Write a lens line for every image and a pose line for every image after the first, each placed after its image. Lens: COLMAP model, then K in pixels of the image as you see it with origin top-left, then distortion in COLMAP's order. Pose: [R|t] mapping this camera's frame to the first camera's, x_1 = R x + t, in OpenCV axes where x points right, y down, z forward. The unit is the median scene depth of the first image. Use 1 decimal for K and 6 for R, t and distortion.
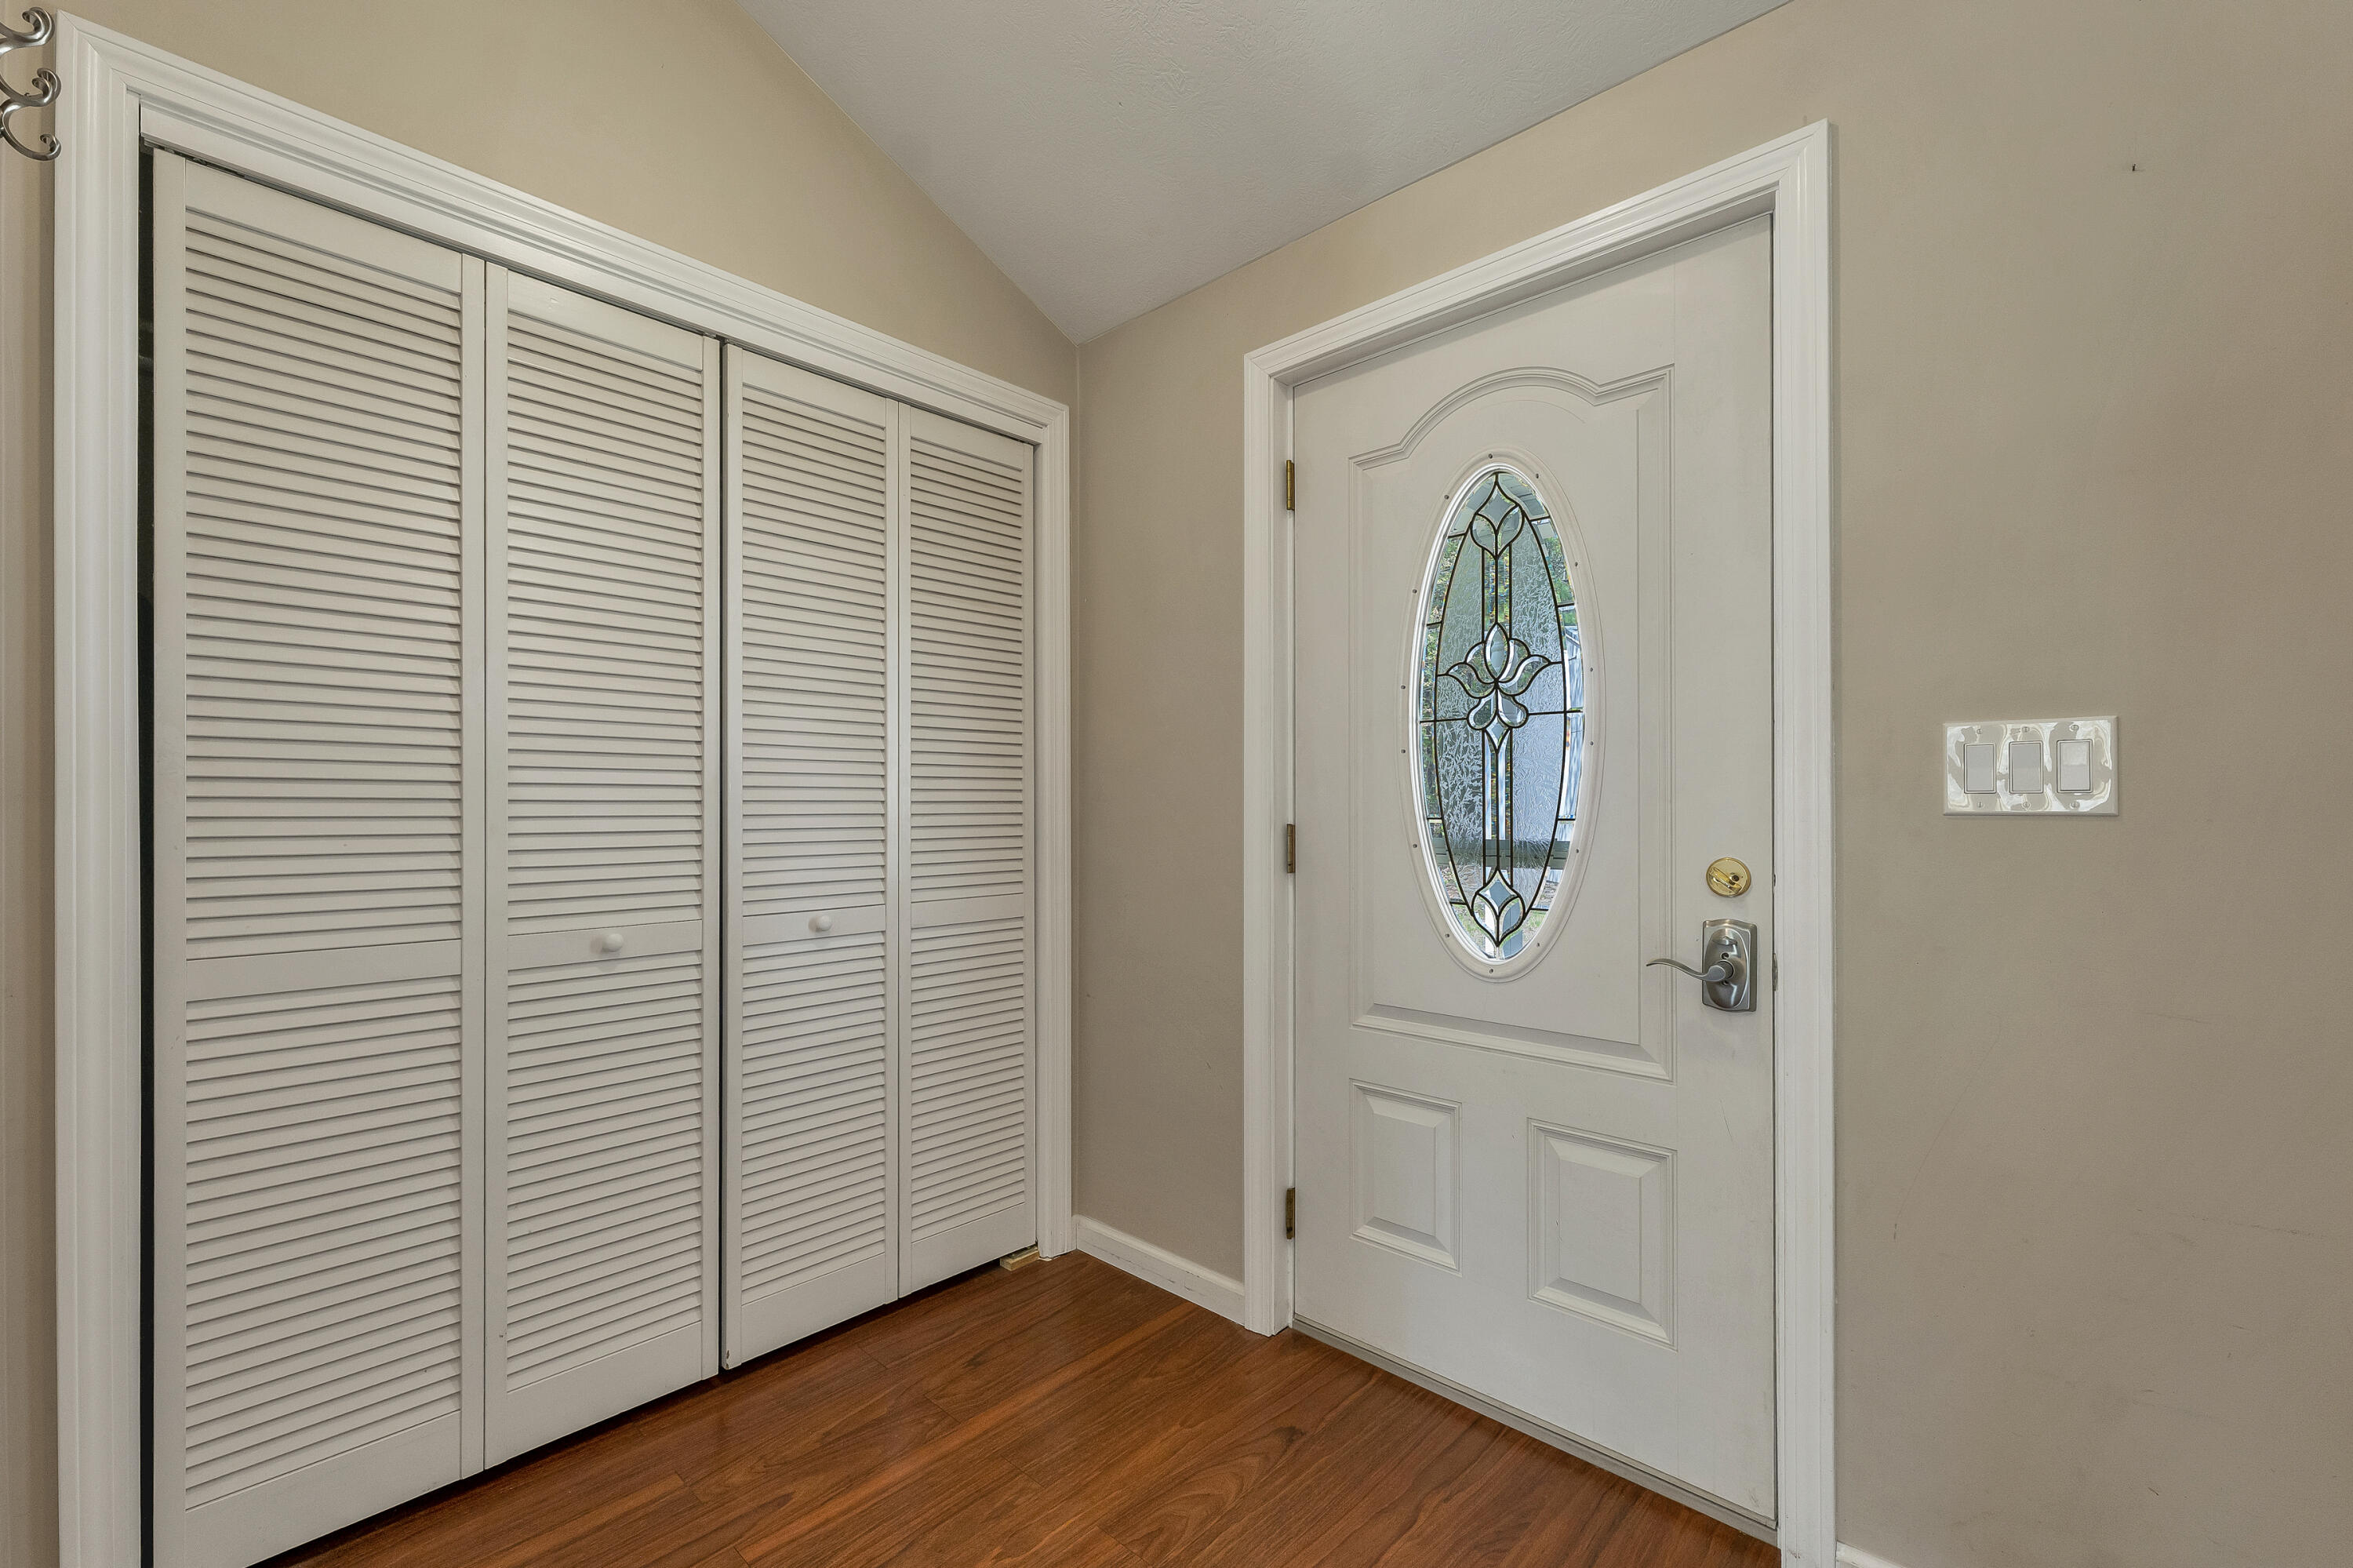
lens RADIAL K [[987.7, 0, 1172.4], [0, 987.7, 789.1], [0, 0, 1]] dist [0.001264, -0.000148]
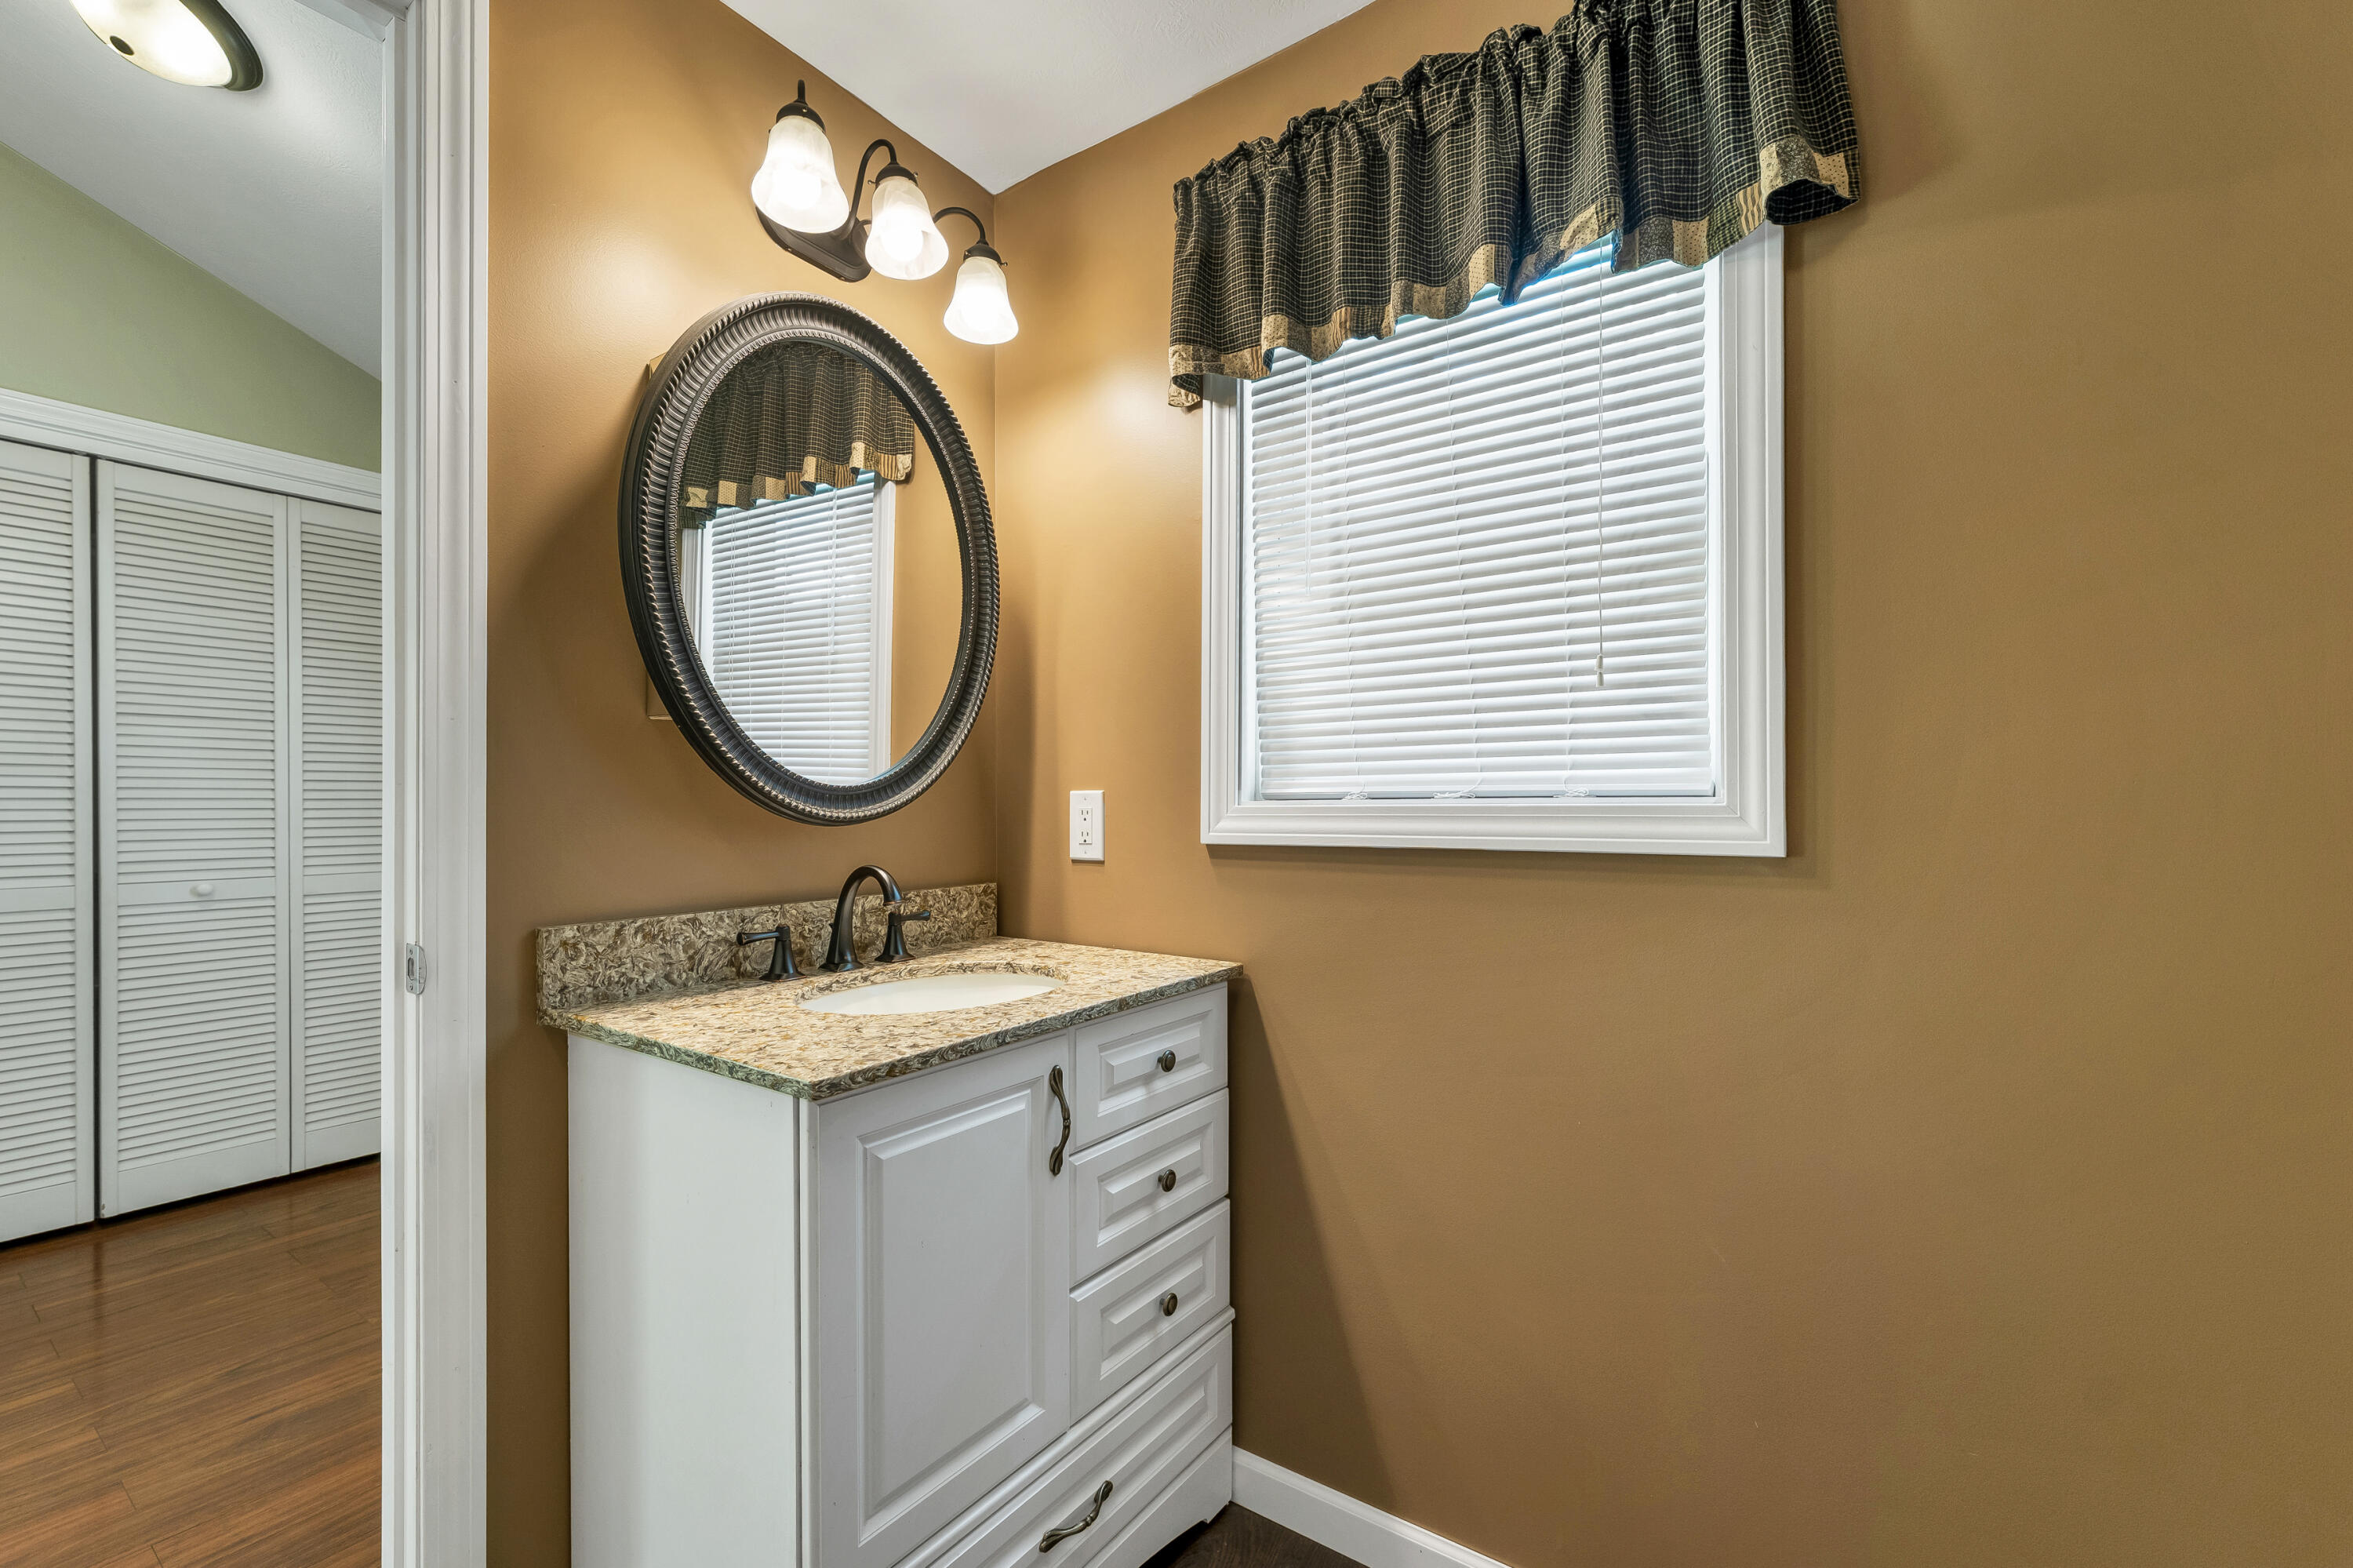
lens RADIAL K [[987.7, 0, 1182.8], [0, 987.7, 795.6], [0, 0, 1]] dist [0.001264, -0.000148]
pose [[0.989358, 0.000540, 0.145498, 0.812004], [-0.001690, 0.999968, 0.007777, -0.005266], [-0.145489, -0.007940, 0.989328, -0.550141]]
